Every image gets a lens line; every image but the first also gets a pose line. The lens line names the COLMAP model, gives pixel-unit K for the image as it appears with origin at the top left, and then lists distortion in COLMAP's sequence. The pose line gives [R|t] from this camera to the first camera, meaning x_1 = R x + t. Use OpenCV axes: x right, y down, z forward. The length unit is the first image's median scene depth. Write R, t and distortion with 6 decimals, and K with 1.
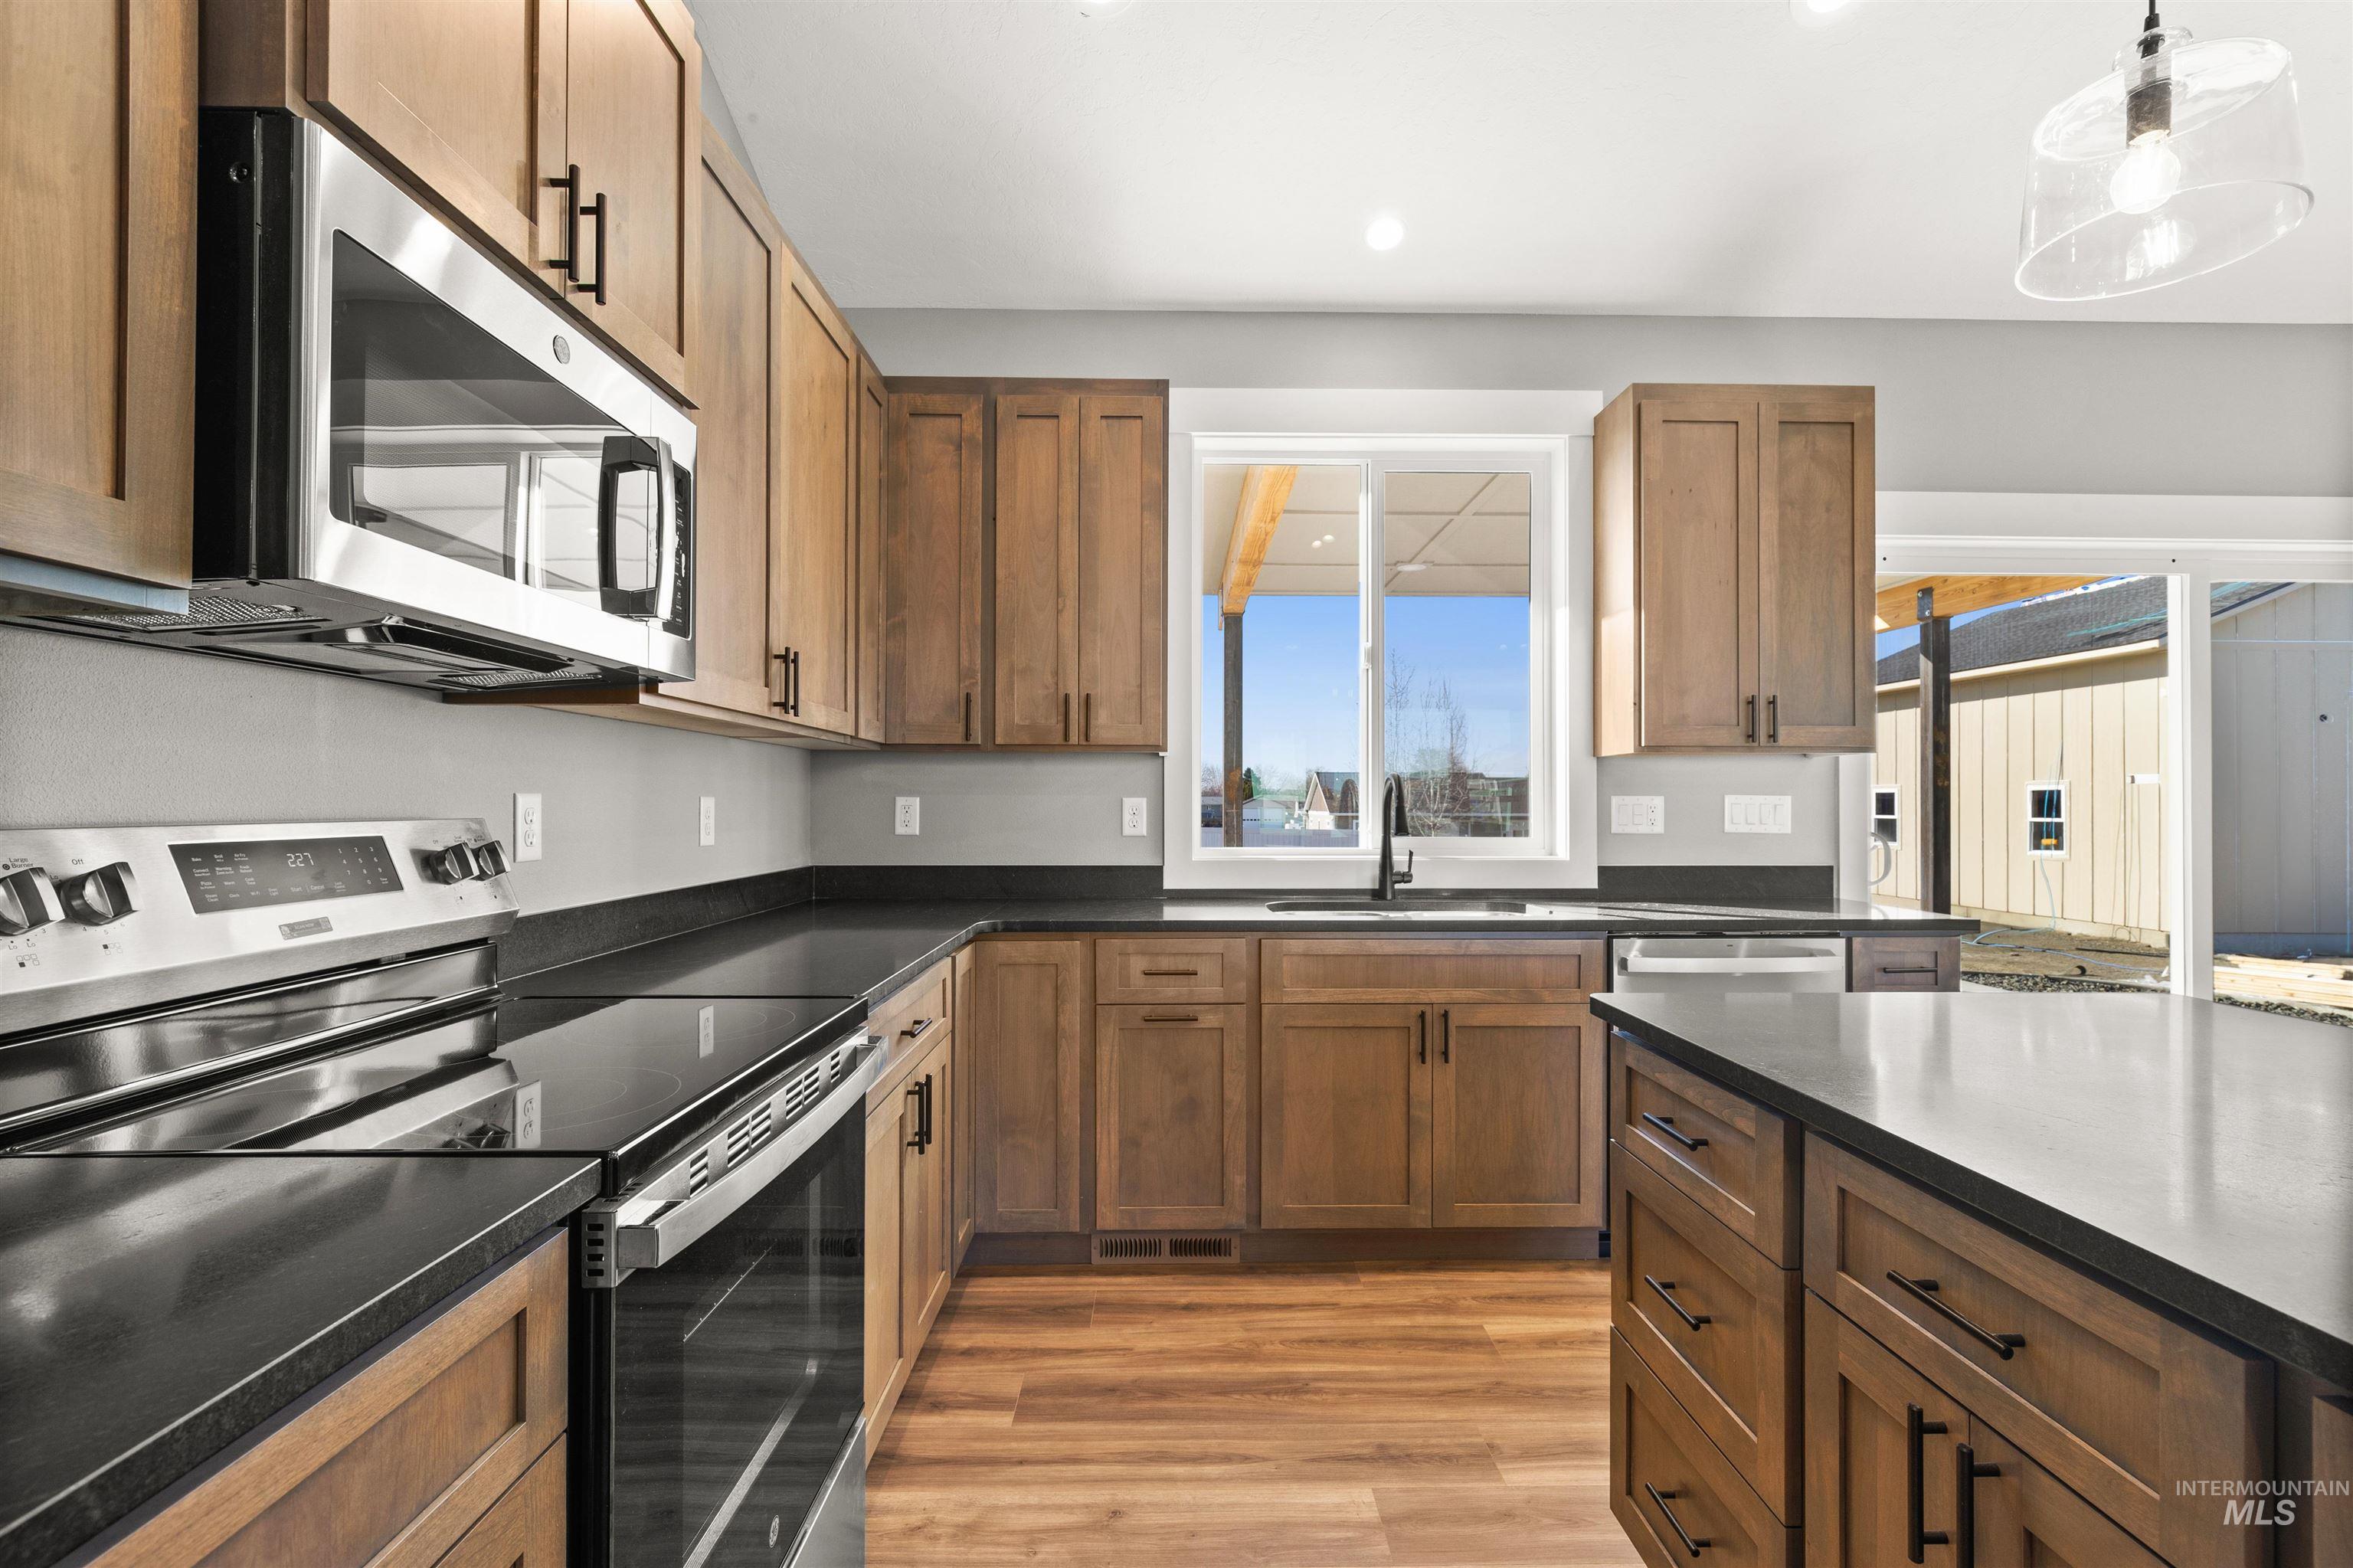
lens RADIAL K [[1069.5, 0, 1176.1], [0, 1069.5, 797.3], [0, 0, 1]] dist [0.000488, 0.000199]
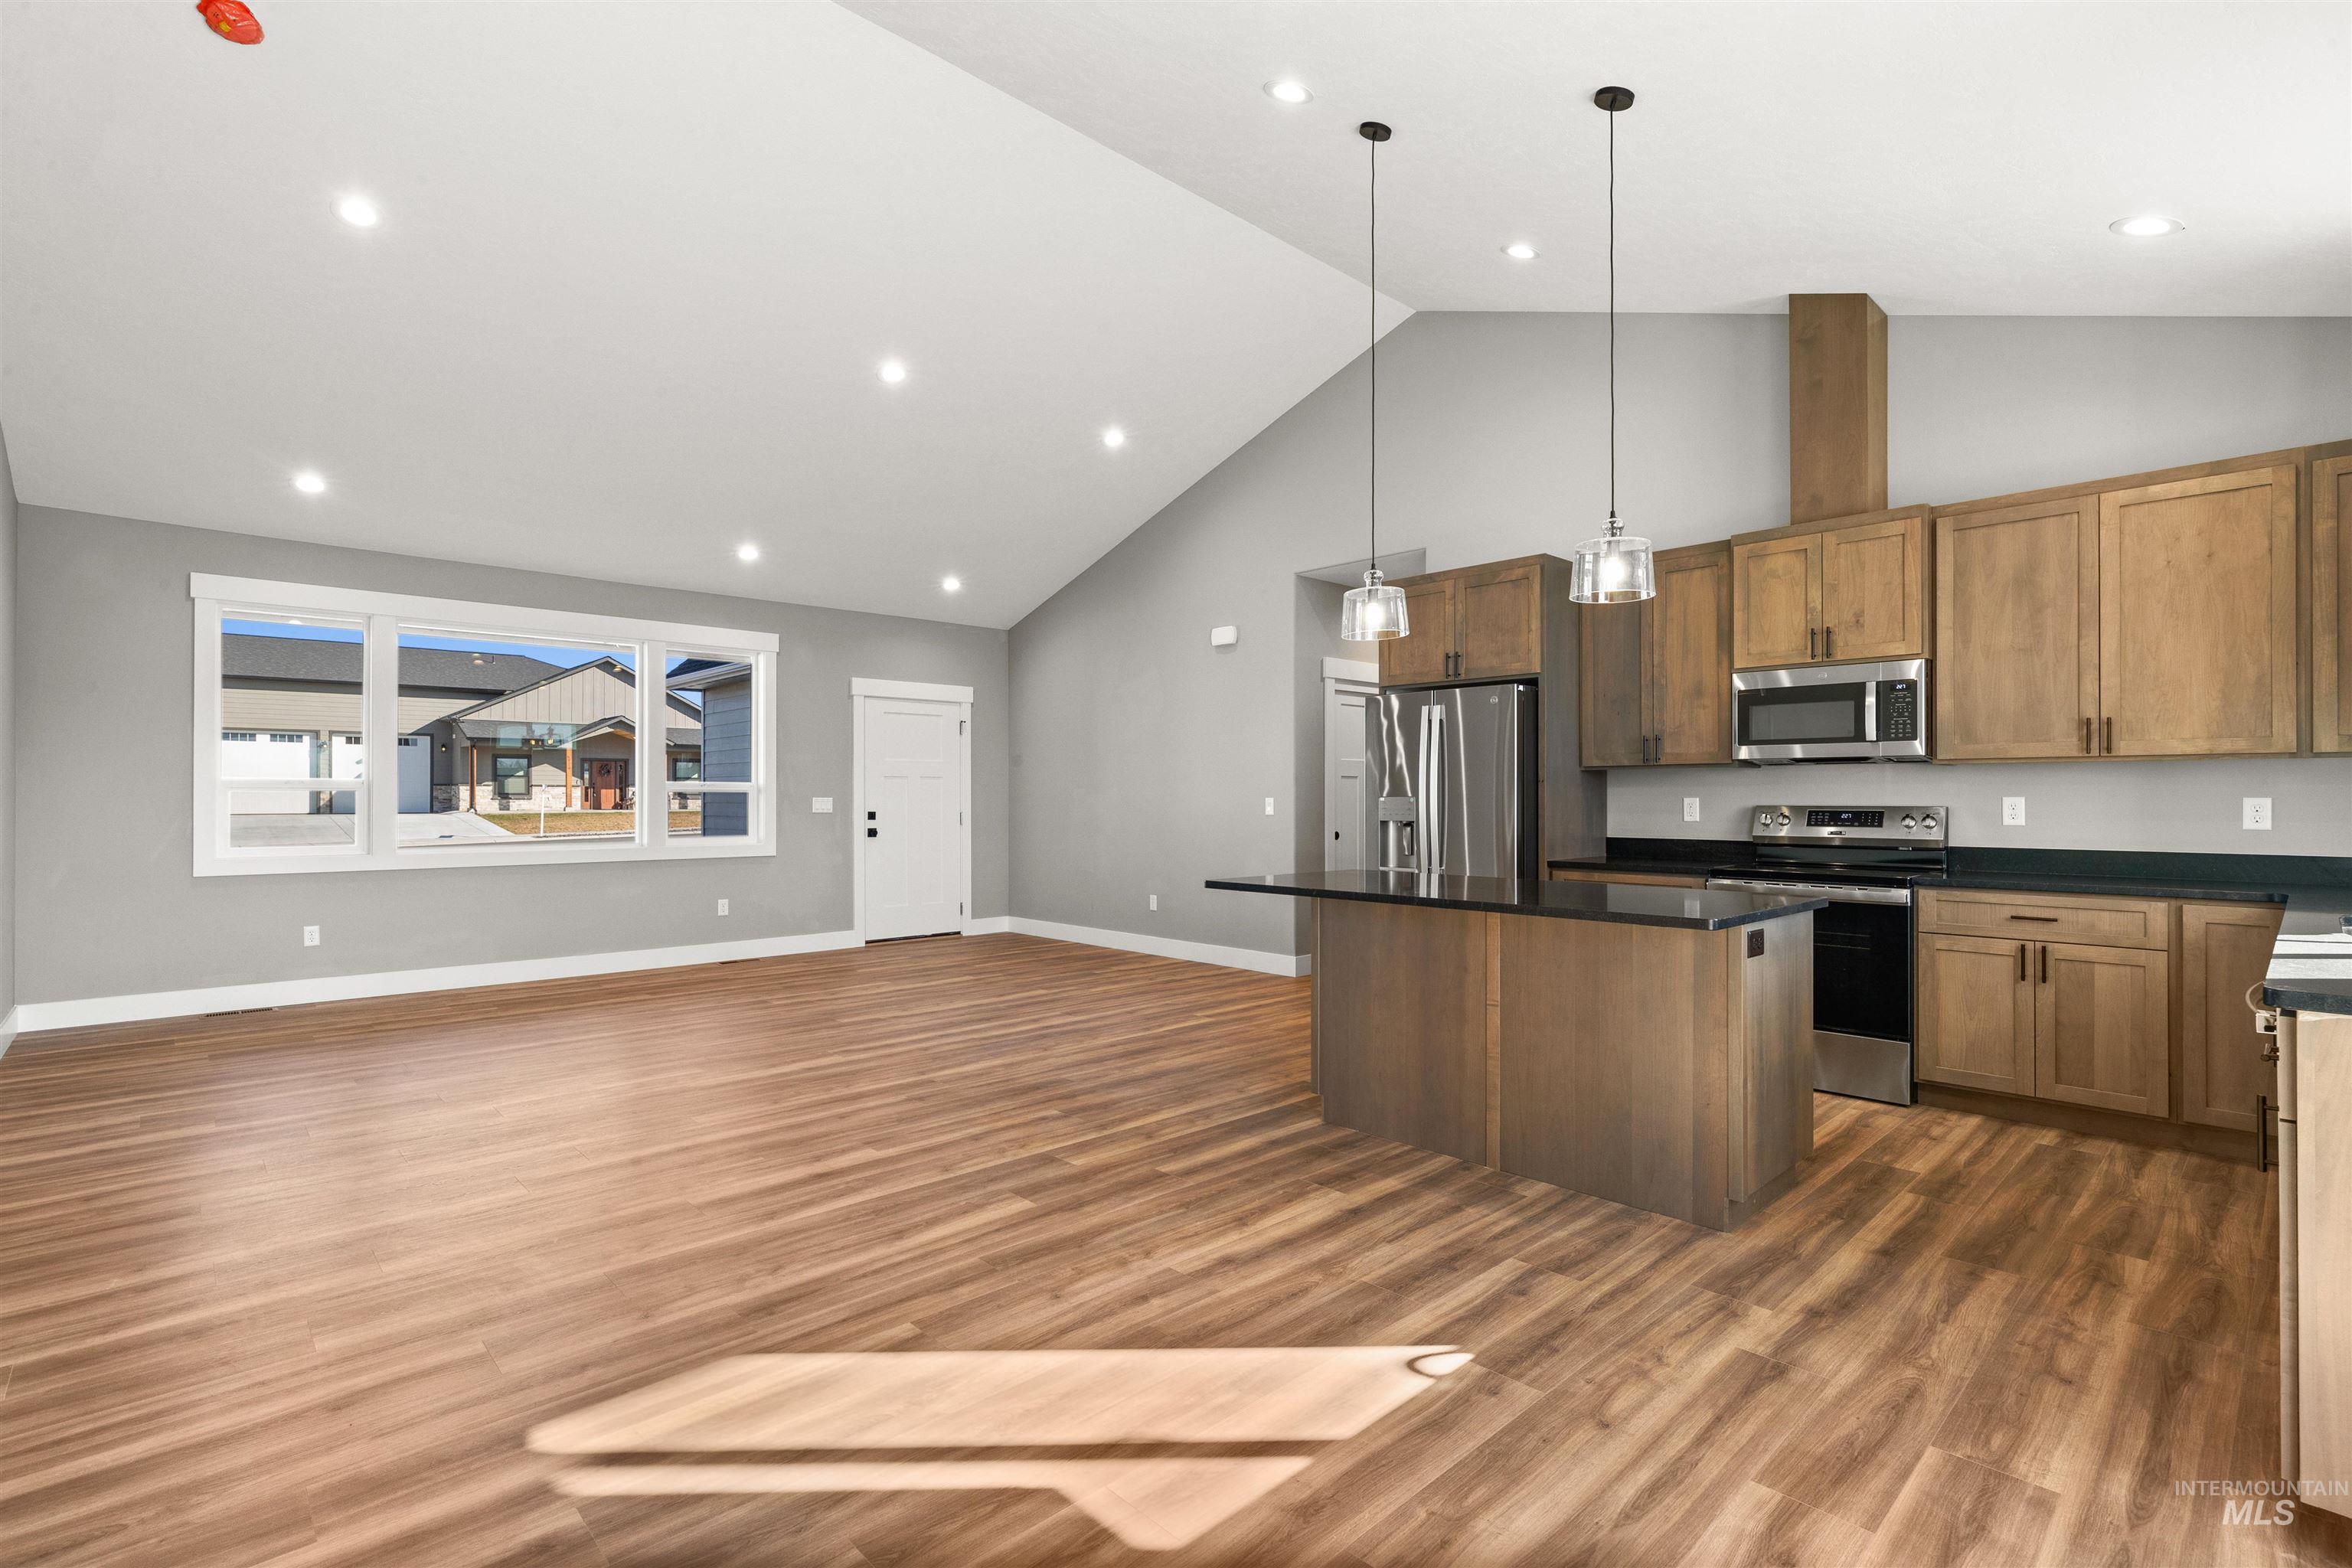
lens RADIAL K [[1069.0, 0, 1175.6], [0, 1069.0, 797.3], [0, 0, 1]] dist [0.000488, 0.000199]
pose [[-0.734780, 0.000491, -0.678305, 1.484494], [0.003449, 0.999990, -0.003013, -0.001242], [0.678296, -0.004553, -0.734774, 0.924515]]
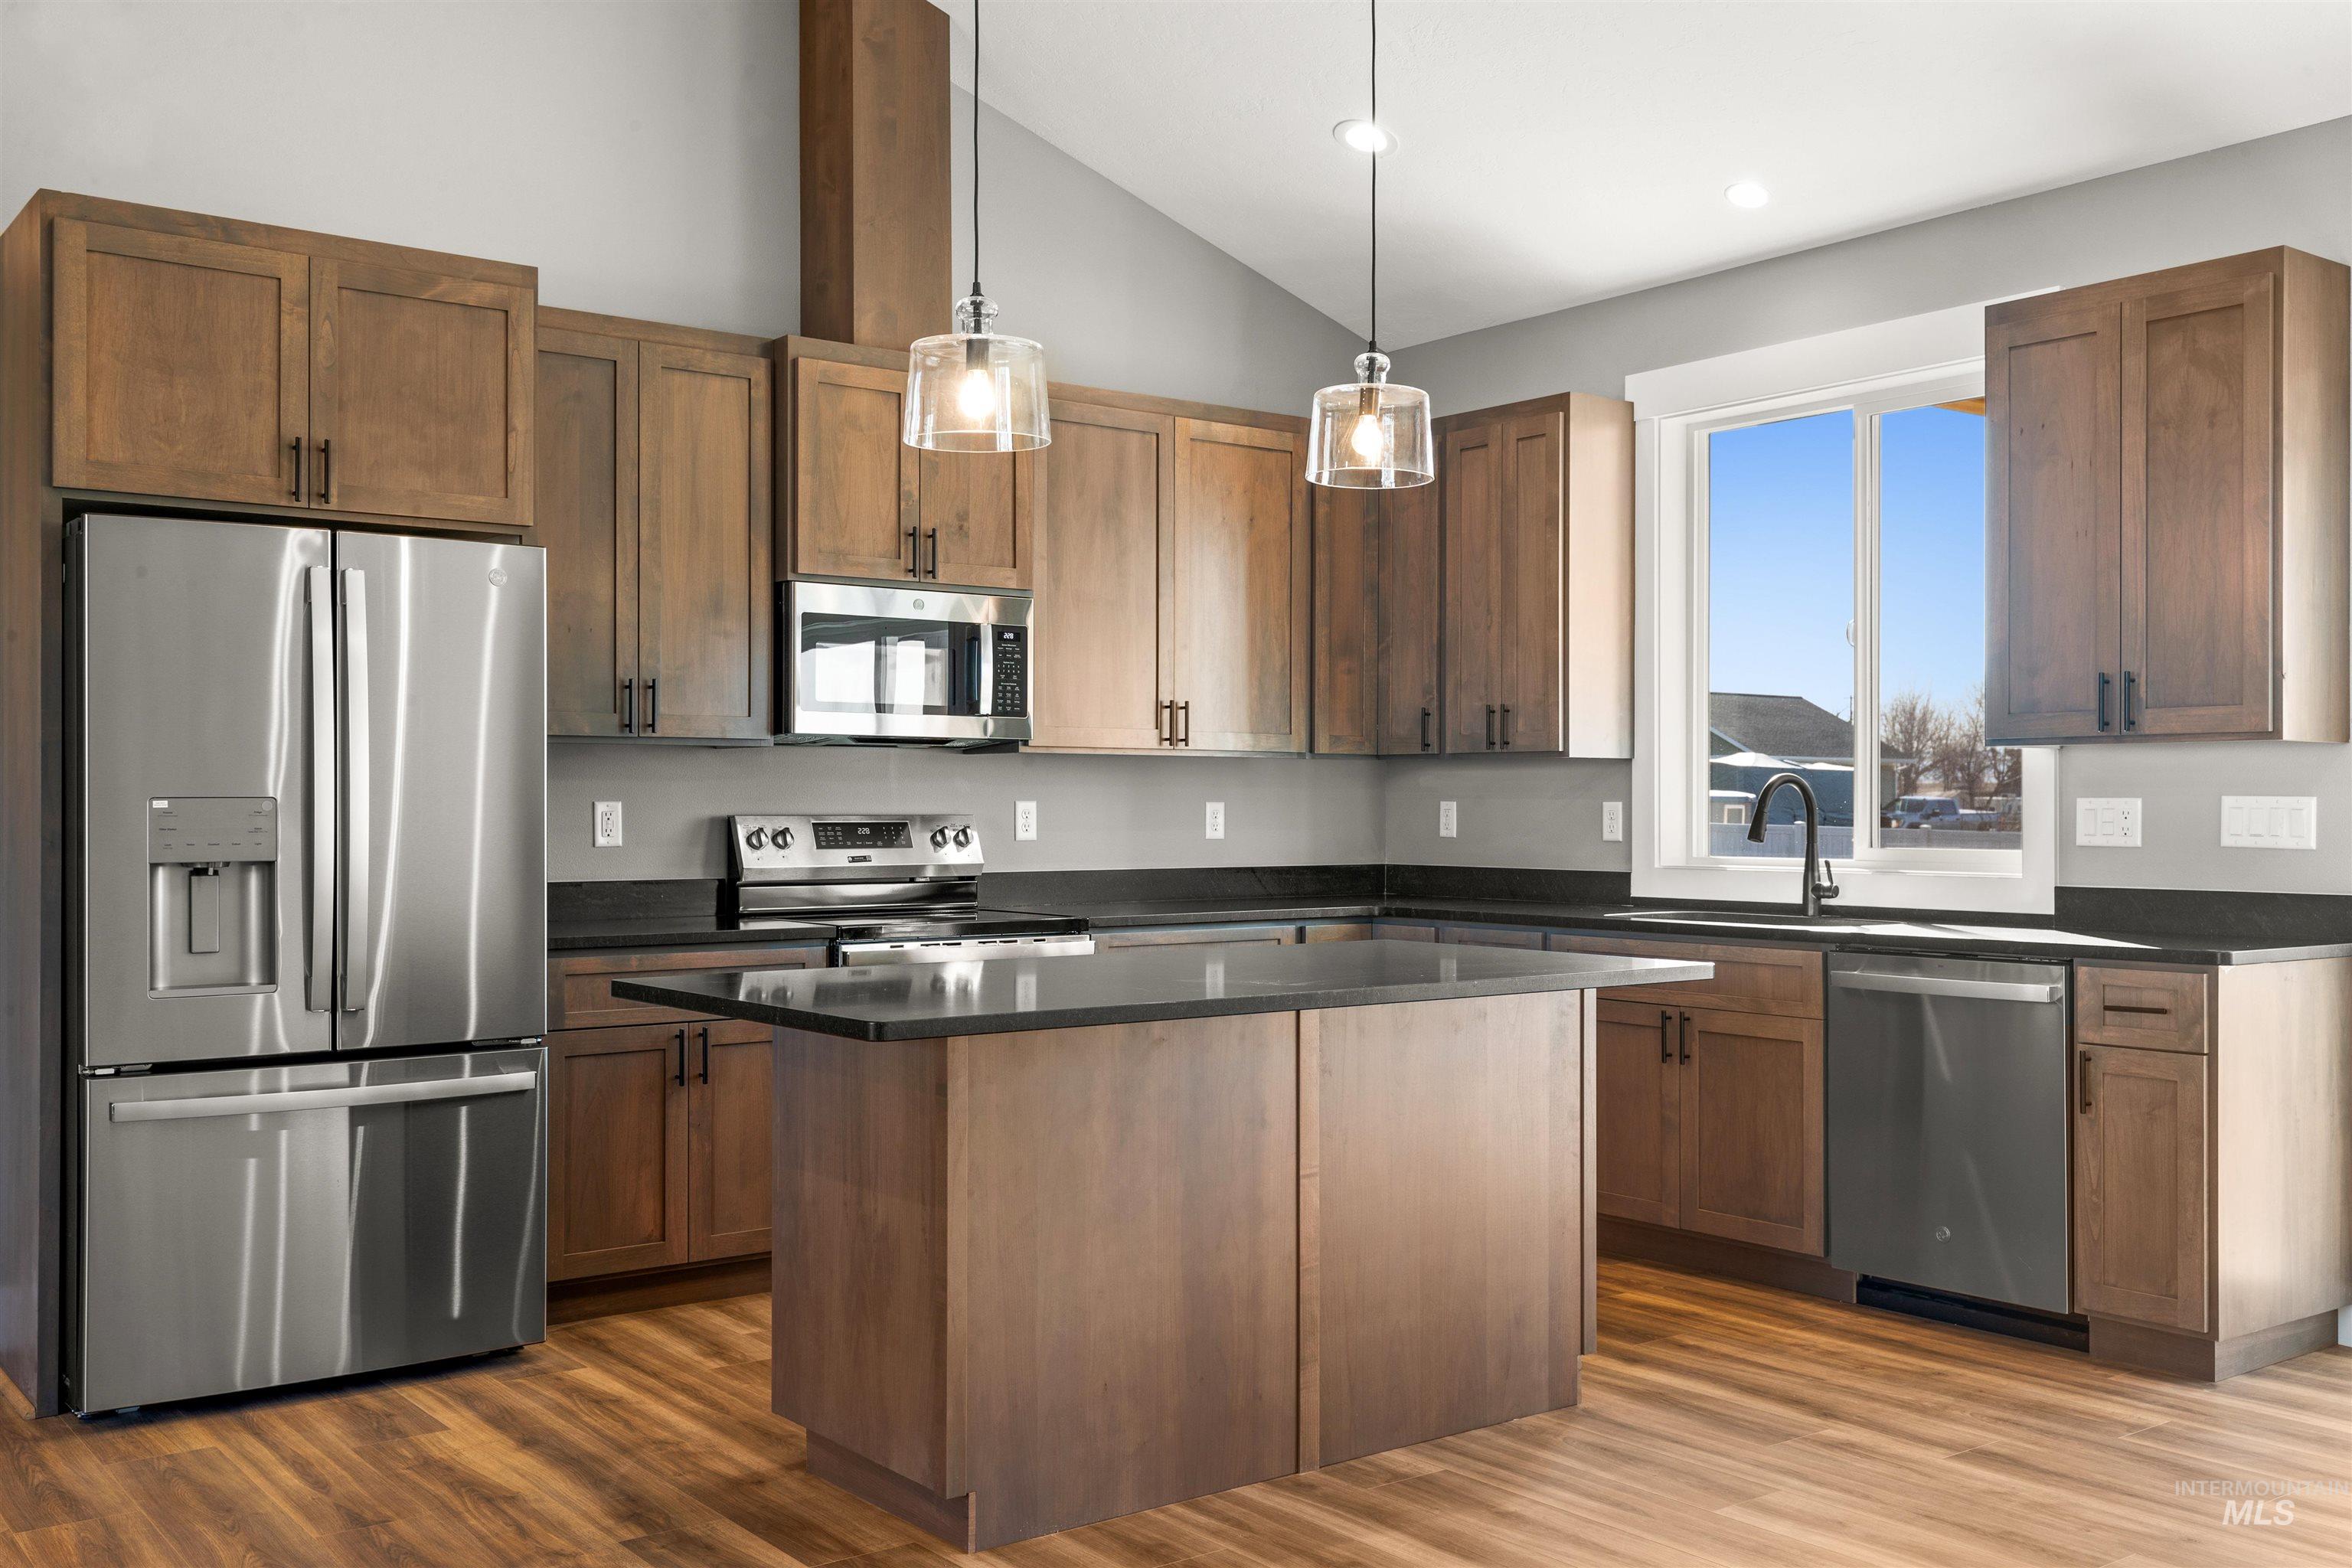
lens RADIAL K [[2172.9, 0, 1176.0], [0, 2172.9, 784.0], [0, 0, 1]] dist [0.039136, -0.014106]
pose [[0.595393, -0.009065, -0.803383, 1.449053], [0.003948, 0.999957, -0.008358, -0.000728], [0.803425, 0.001805, 0.595404, -0.544153]]
